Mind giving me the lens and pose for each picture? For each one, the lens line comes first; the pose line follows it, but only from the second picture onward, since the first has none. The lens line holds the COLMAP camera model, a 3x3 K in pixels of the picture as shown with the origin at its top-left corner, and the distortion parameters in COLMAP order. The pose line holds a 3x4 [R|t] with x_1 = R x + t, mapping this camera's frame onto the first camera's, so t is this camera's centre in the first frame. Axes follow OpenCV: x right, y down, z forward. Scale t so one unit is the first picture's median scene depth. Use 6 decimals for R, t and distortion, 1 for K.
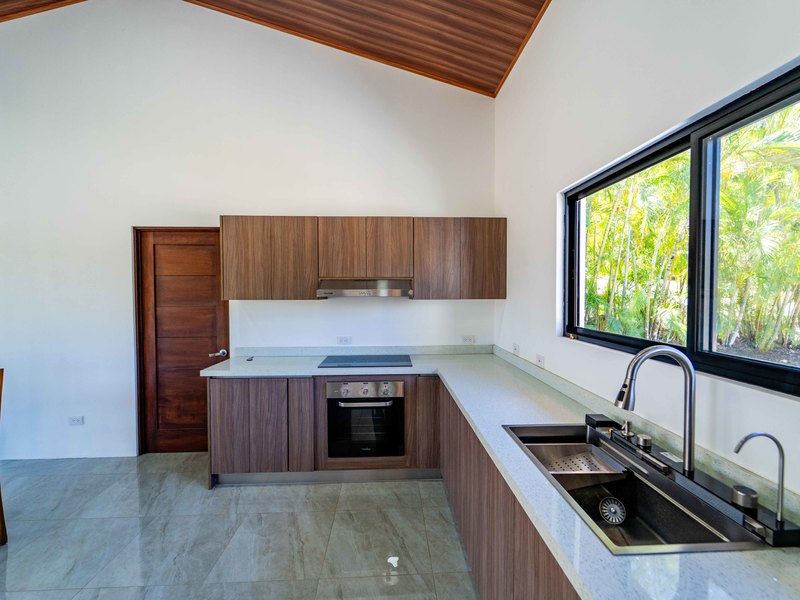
lens RADIAL K [[364.9, 0, 405.2], [0, 364.9, 303.1], [0, 0, 1]] dist [0.001253, 0.000134]
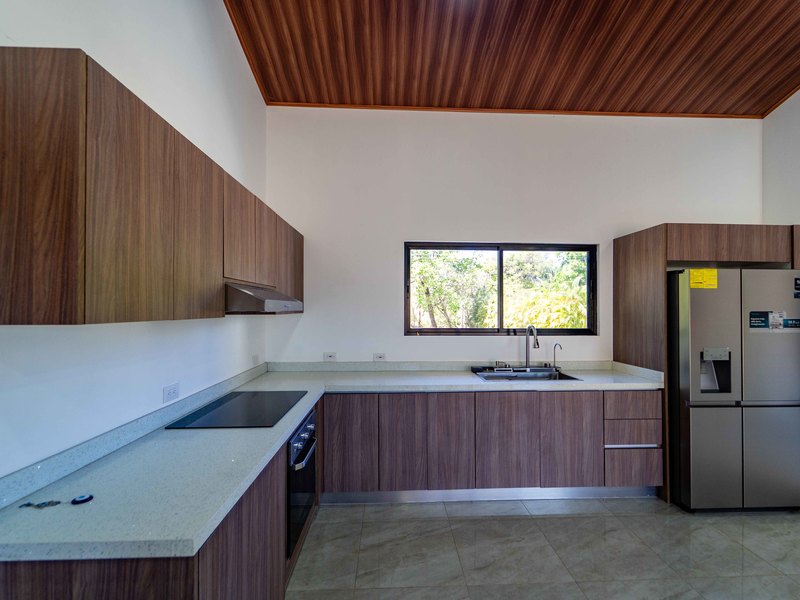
lens RADIAL K [[365.3, 0, 404.9], [0, 365.3, 305.1], [0, 0, 1]] dist [0.000559, -0.000347]
pose [[0.010001, 0.010780, 0.999892, -0.807377], [0.033548, 0.999375, -0.011110, -0.011820], [-0.999387, 0.033655, 0.009633, 0.728289]]
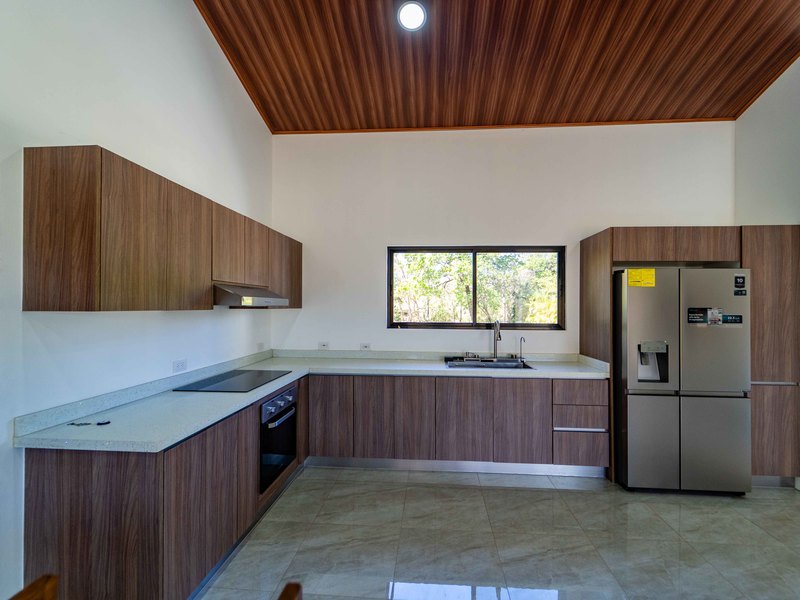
lens RADIAL K [[364.9, 0, 405.2], [0, 364.9, 303.1], [0, 0, 1]] dist [0.001253, 0.000134]
pose [[0.129521, 0.010441, 0.991522, -0.952938], [0.030078, 0.999443, -0.014454, 0.000754], [-0.991120, 0.031695, 0.129135, 0.511926]]
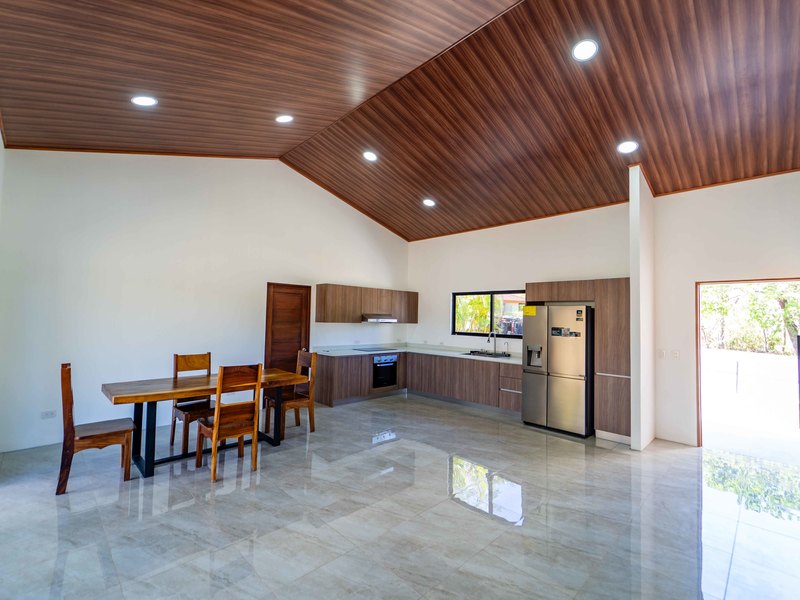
lens RADIAL K [[365.3, 0, 404.9], [0, 365.3, 305.1], [0, 0, 1]] dist [0.000559, -0.000347]
pose [[0.742900, 0.043430, 0.667992, -1.599265], [0.000309, 0.997871, -0.065222, 0.029991], [-0.669402, 0.048660, 0.741305, -0.909306]]
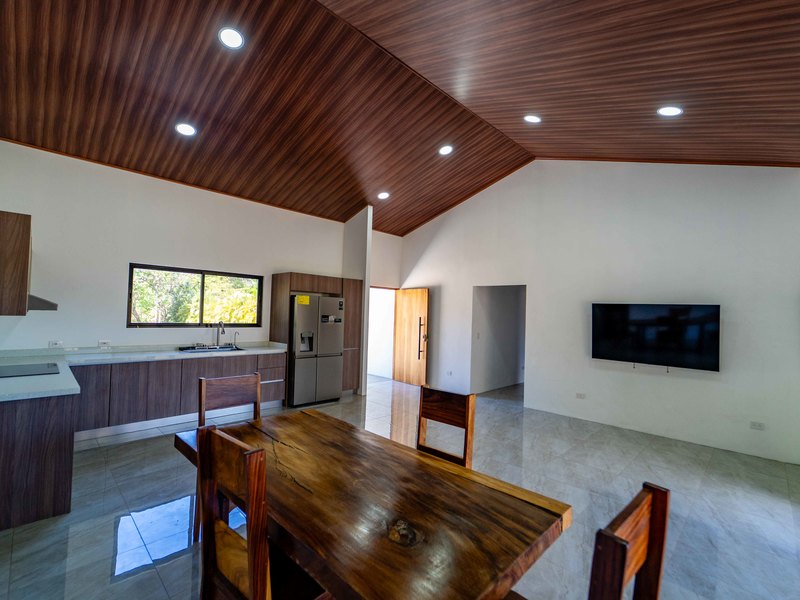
lens RADIAL K [[365.3, 0, 404.9], [0, 365.3, 305.1], [0, 0, 1]] dist [0.000559, -0.000347]
pose [[-0.676709, -0.001592, 0.736249, -1.705893], [-0.002645, 0.999996, -0.000269, -0.034142], [-0.736246, -0.002130, -0.676710, 0.930808]]
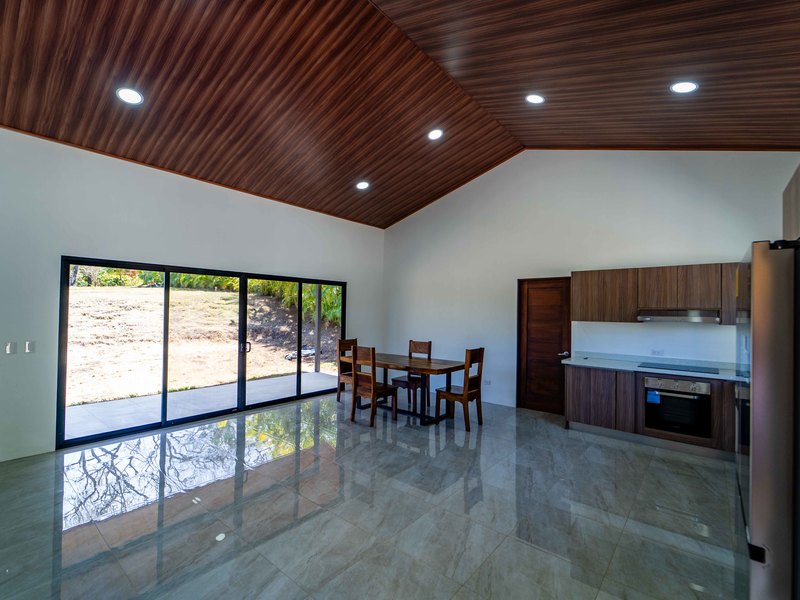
lens RADIAL K [[363.9, 0, 408.7], [0, 363.9, 305.0], [0, 0, 1]] dist [0.011002, -0.000062]
pose [[0.741406, 0.000926, -0.671056, 0.075701], [-0.037444, 0.998498, -0.039991, 0.013265], [0.670012, 0.054777, 0.740327, -0.767251]]
